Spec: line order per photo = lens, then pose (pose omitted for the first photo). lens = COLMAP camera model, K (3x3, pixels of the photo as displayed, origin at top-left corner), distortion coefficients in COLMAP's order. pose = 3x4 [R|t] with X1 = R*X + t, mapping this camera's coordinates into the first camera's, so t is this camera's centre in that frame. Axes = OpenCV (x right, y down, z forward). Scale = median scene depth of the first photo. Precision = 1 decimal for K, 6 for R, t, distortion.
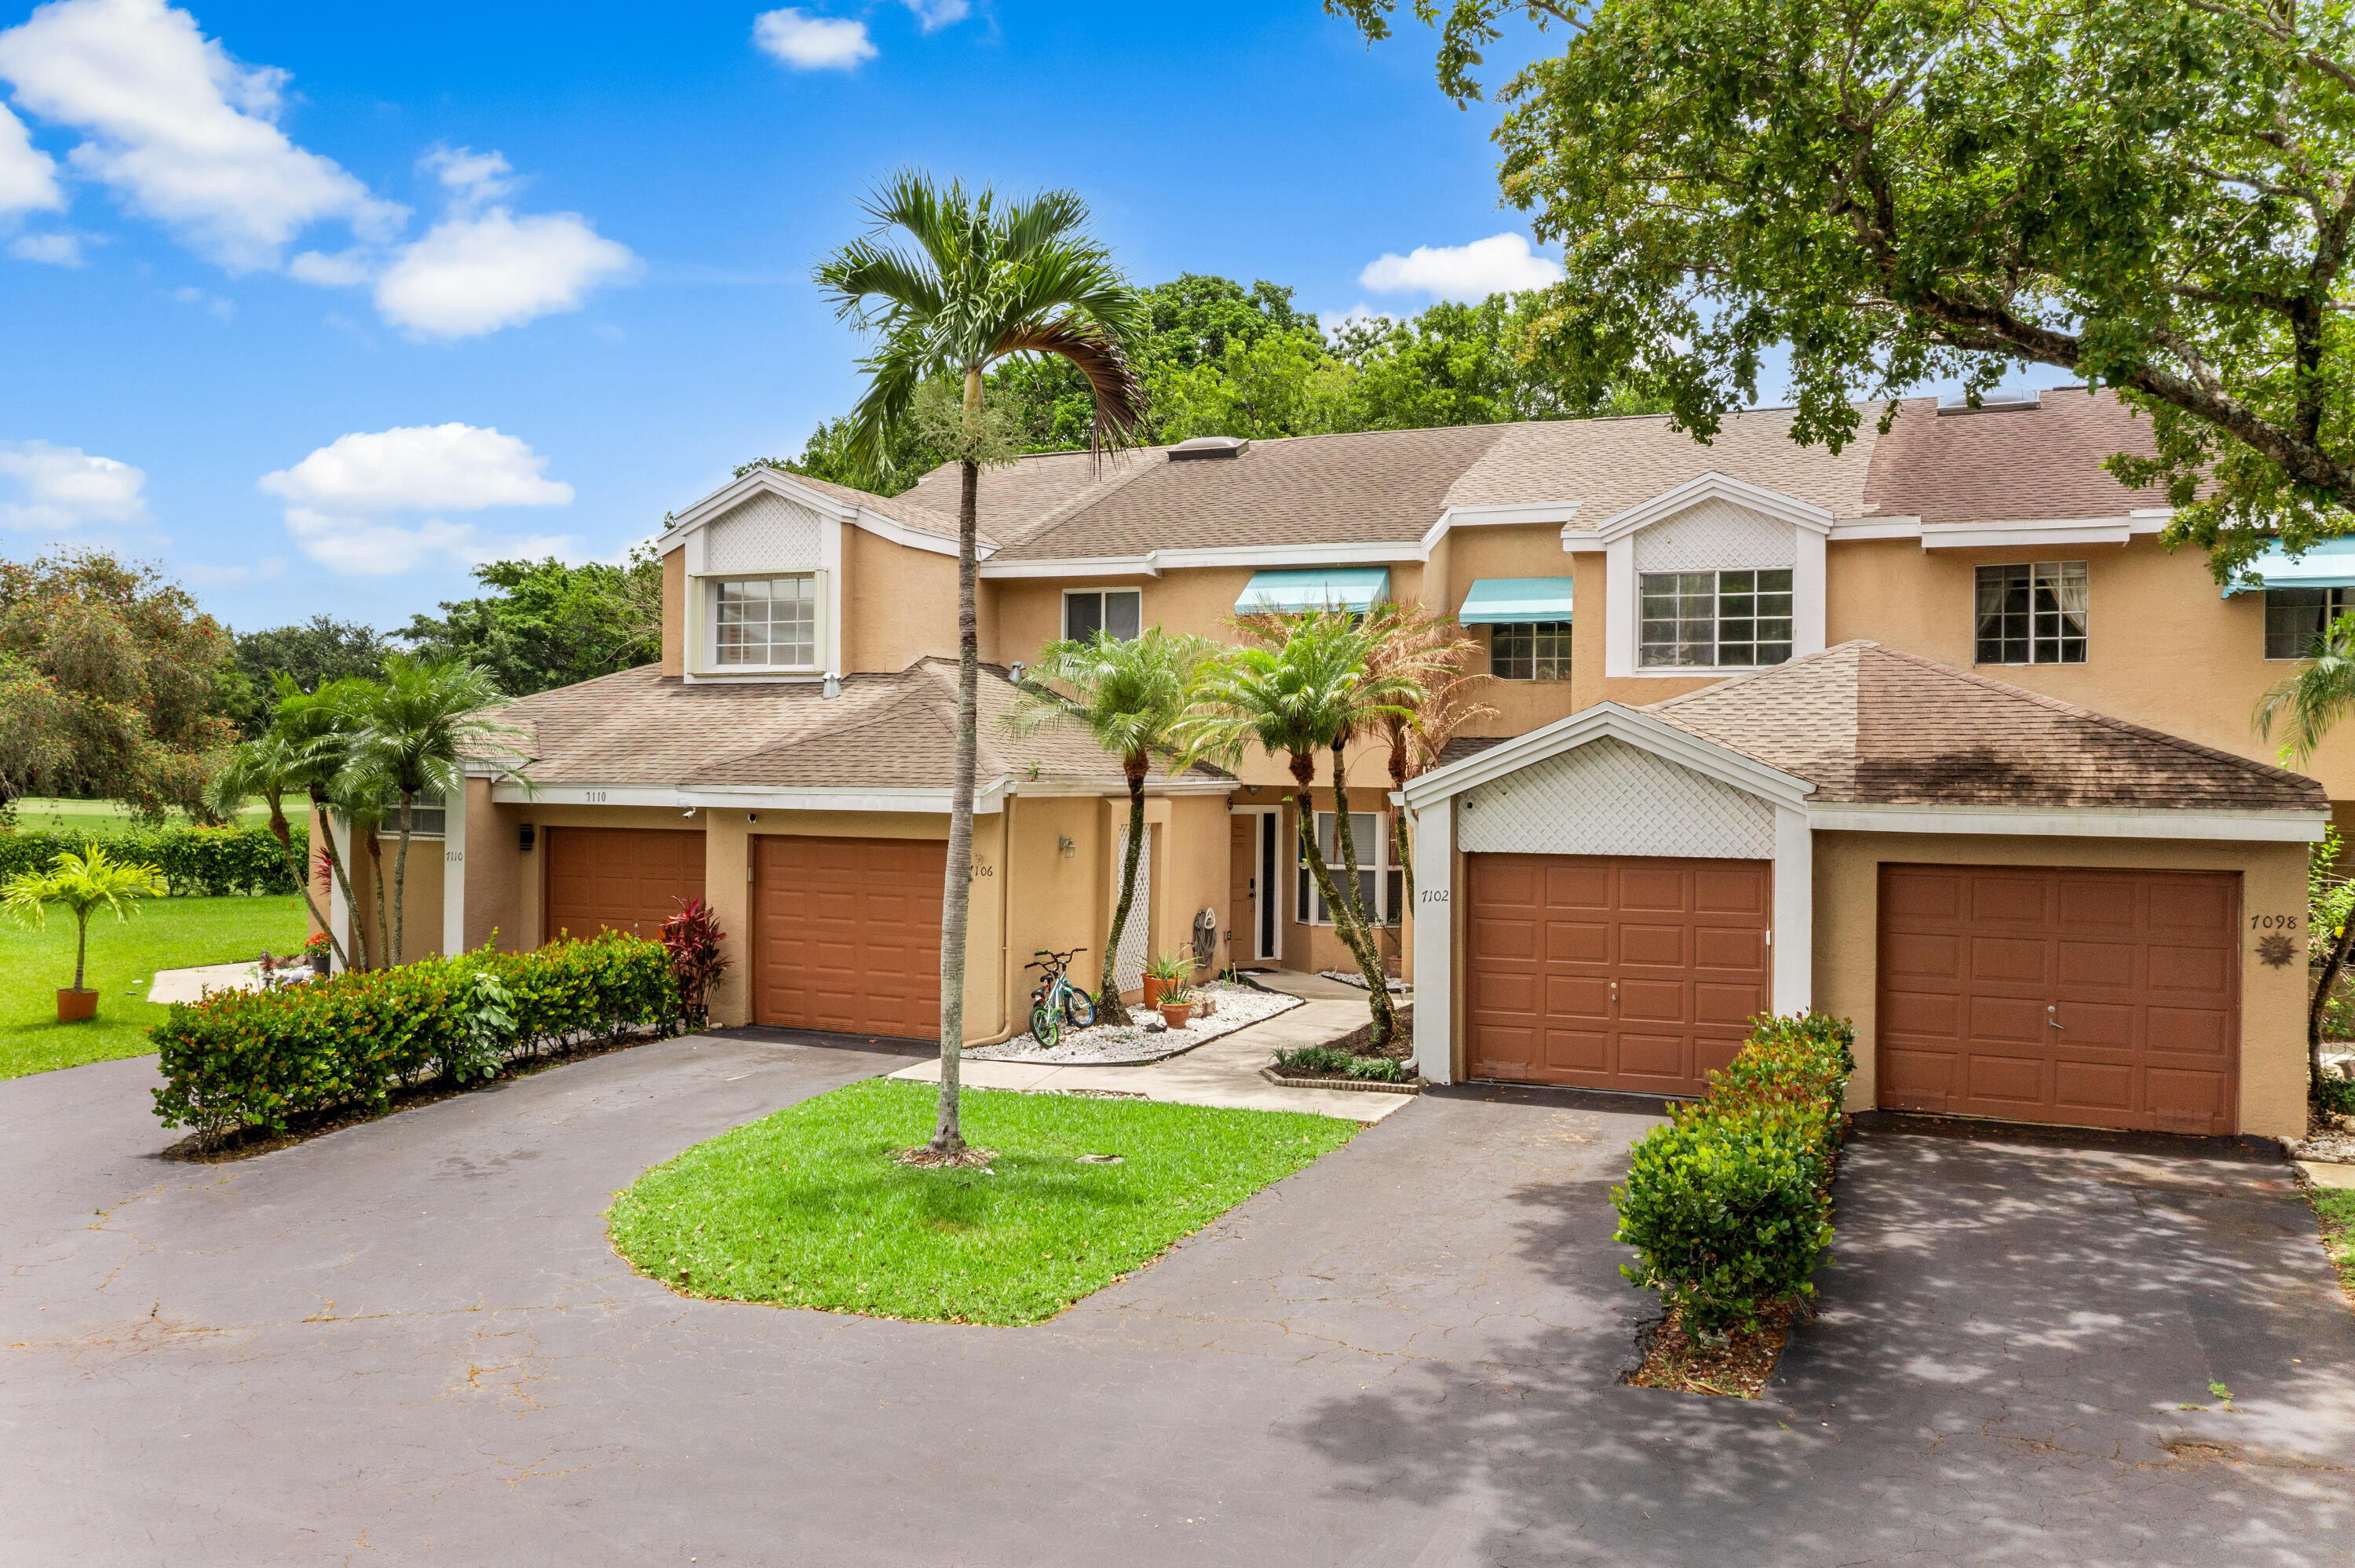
lens RADIAL K [[1855.0, 0, 1174.3], [0, 1855.0, 779.9], [0, 0, 1]] dist [-0.013734, 0.007389]
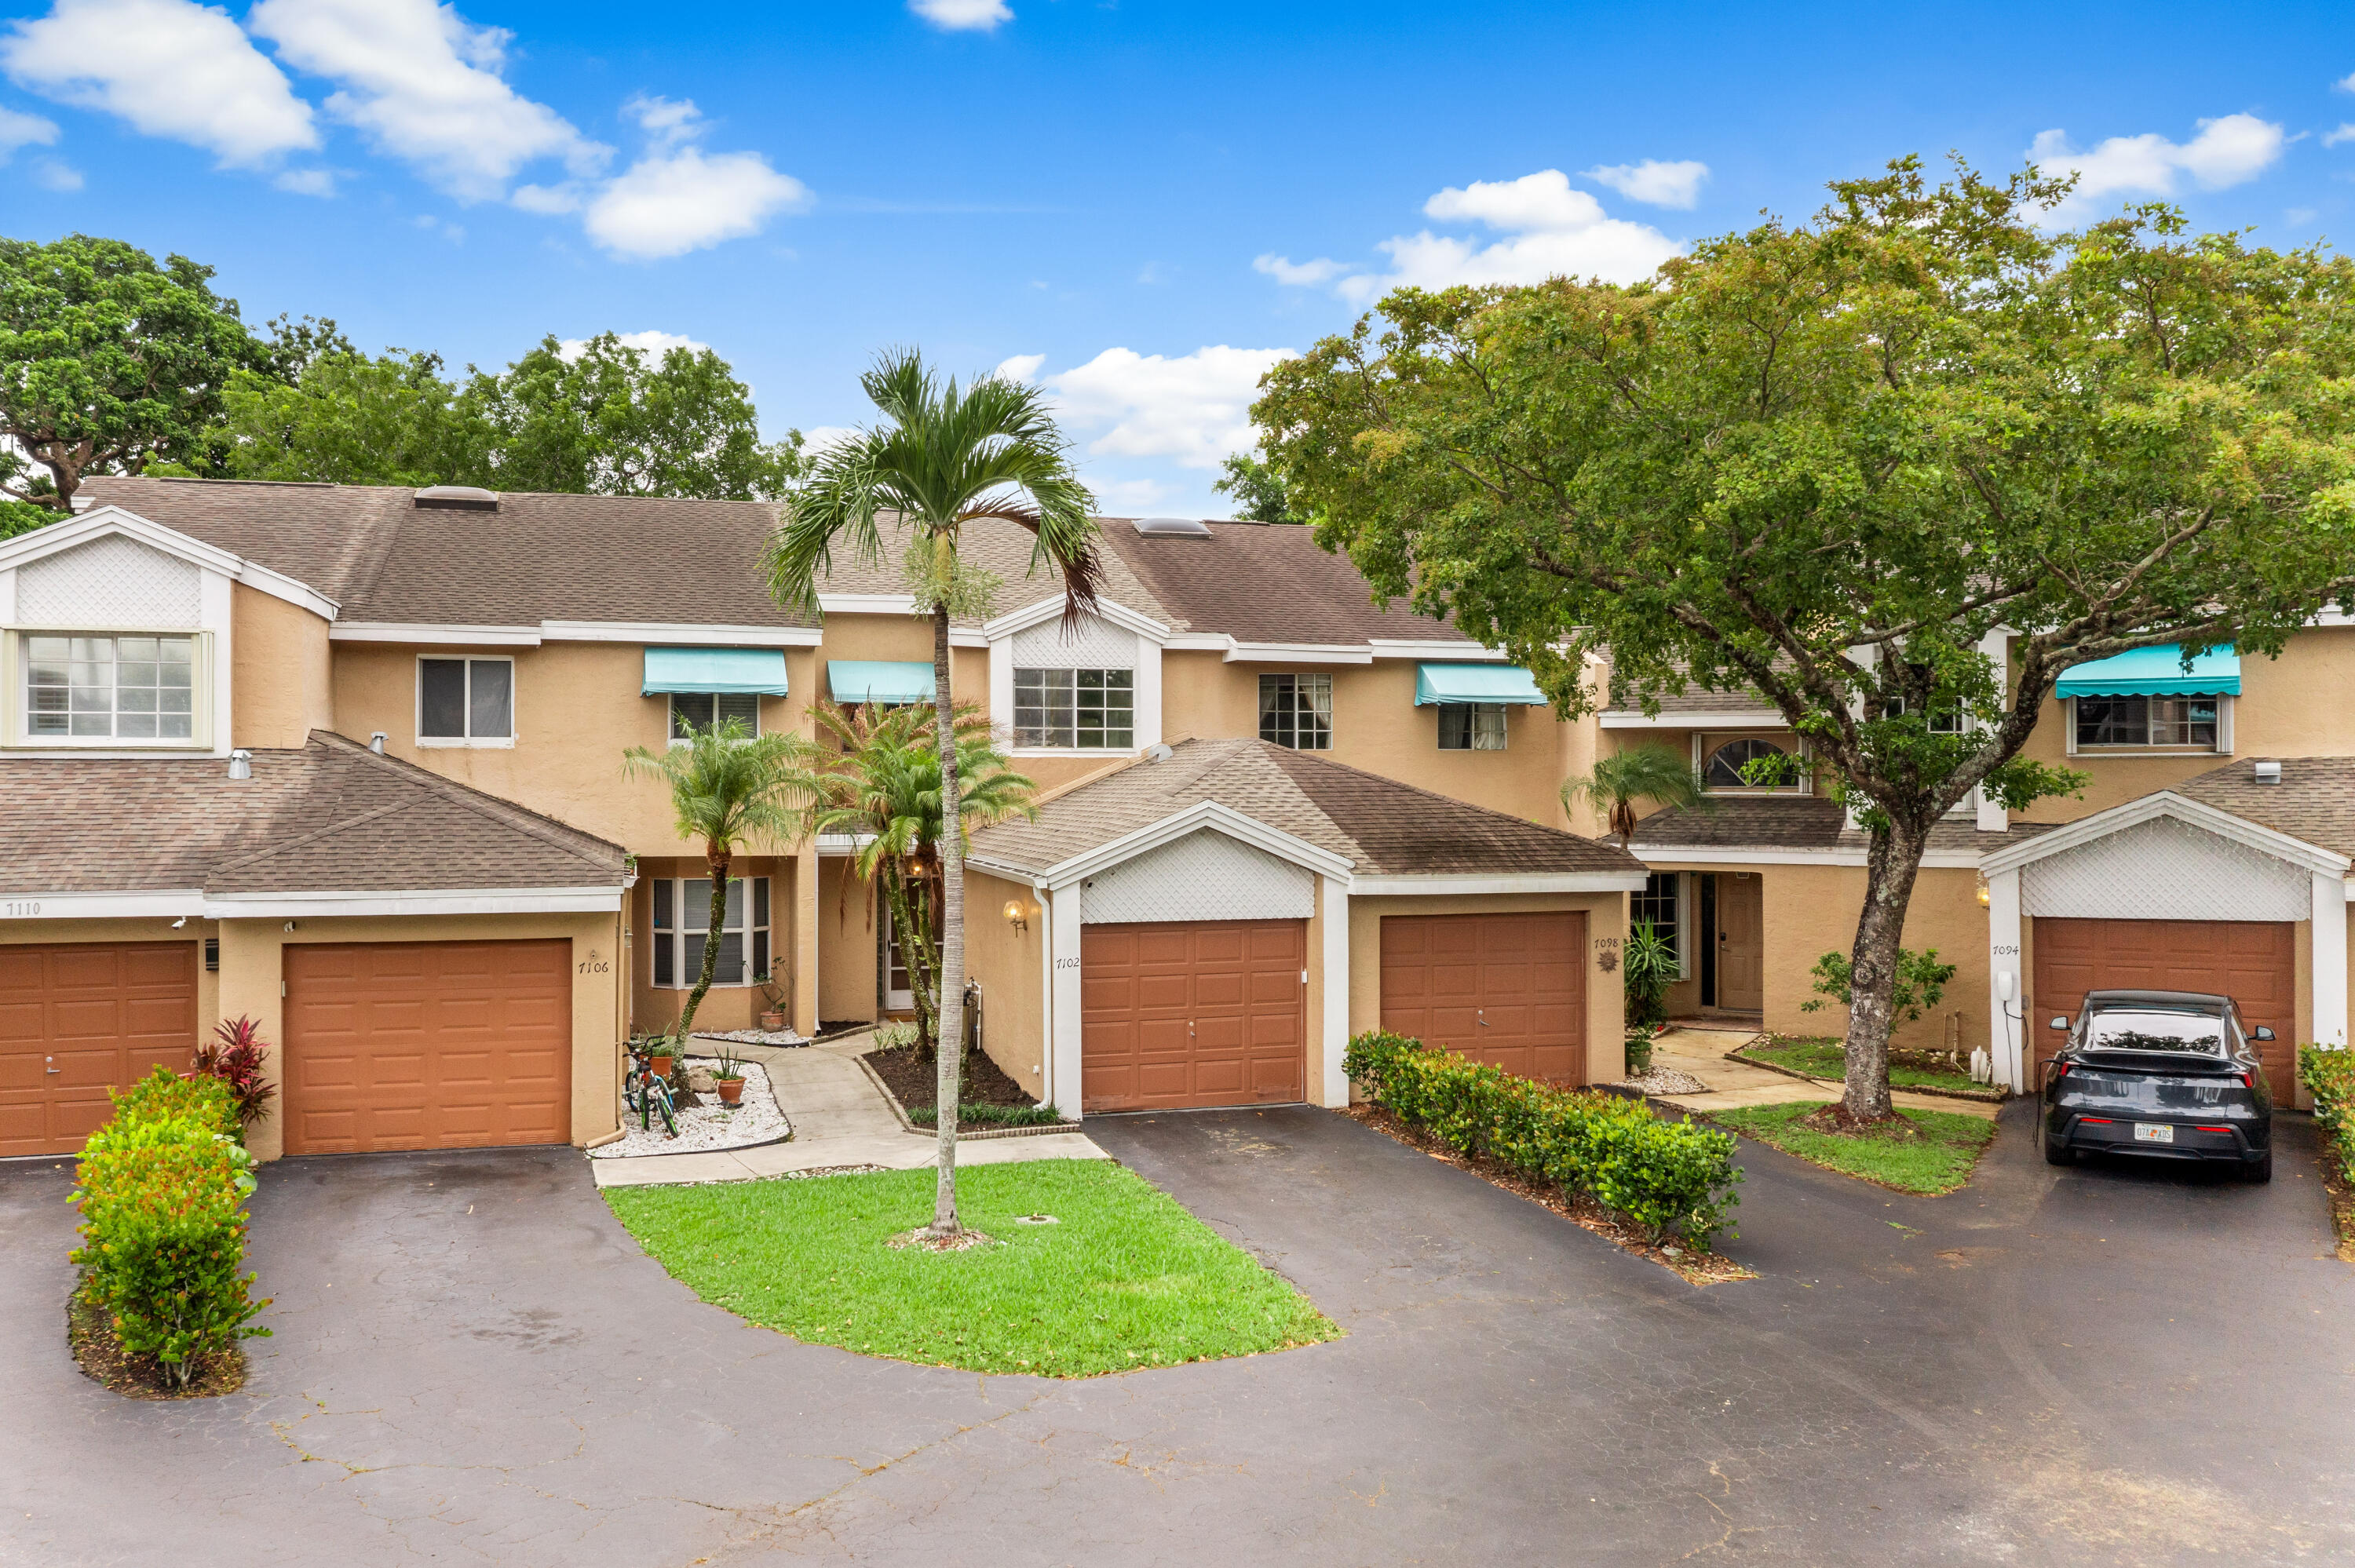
lens RADIAL K [[1872.3, 0, 1173.2], [0, 1872.3, 787.1], [0, 0, 1]] dist [-0.012533, -0.008518]
pose [[0.761092, -0.013568, 0.648502, -0.489419], [0.010883, 0.999908, 0.008148, -0.049349], [-0.648552, 0.000856, 0.761170, 0.038385]]
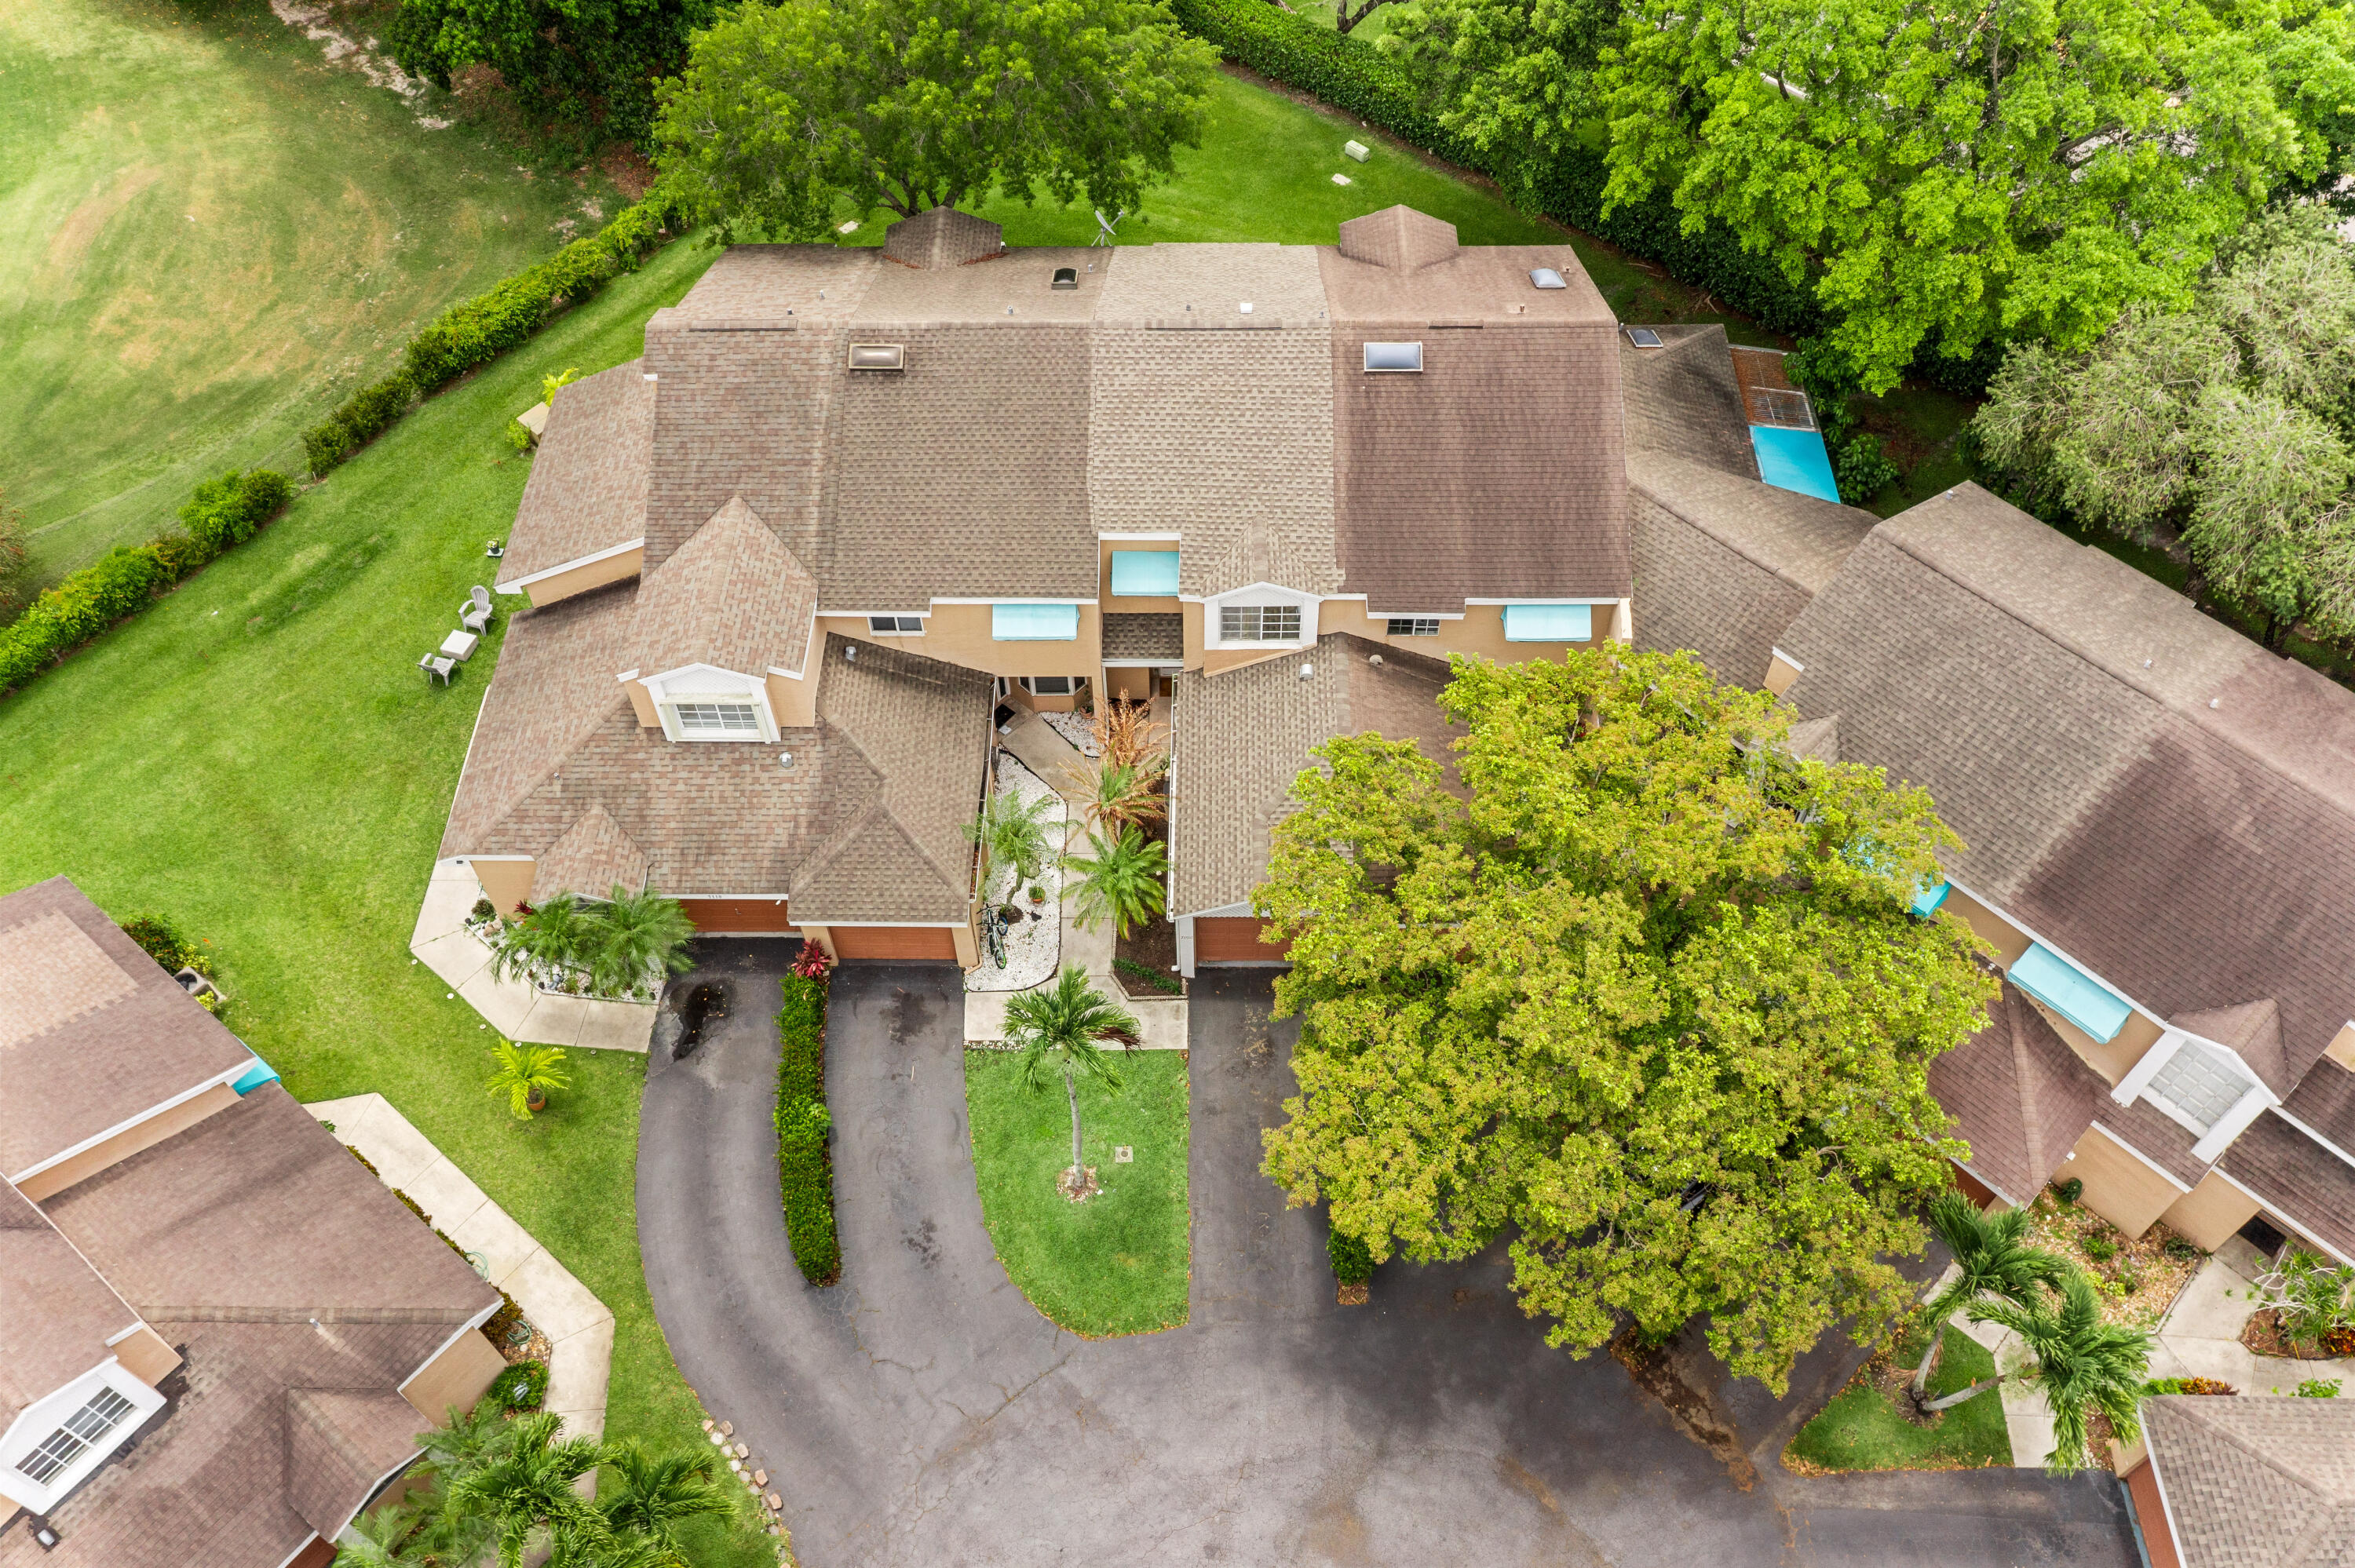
lens RADIAL K [[1855.0, 0, 1174.3], [0, 1855.0, 779.9], [0, 0, 1]] dist [-0.013734, 0.007389]
pose [[0.919931, -0.327897, 0.214964, -0.265028], [0.026928, 0.599812, 0.799688, -1.635099], [-0.391154, -0.729869, 0.560616, -0.144288]]
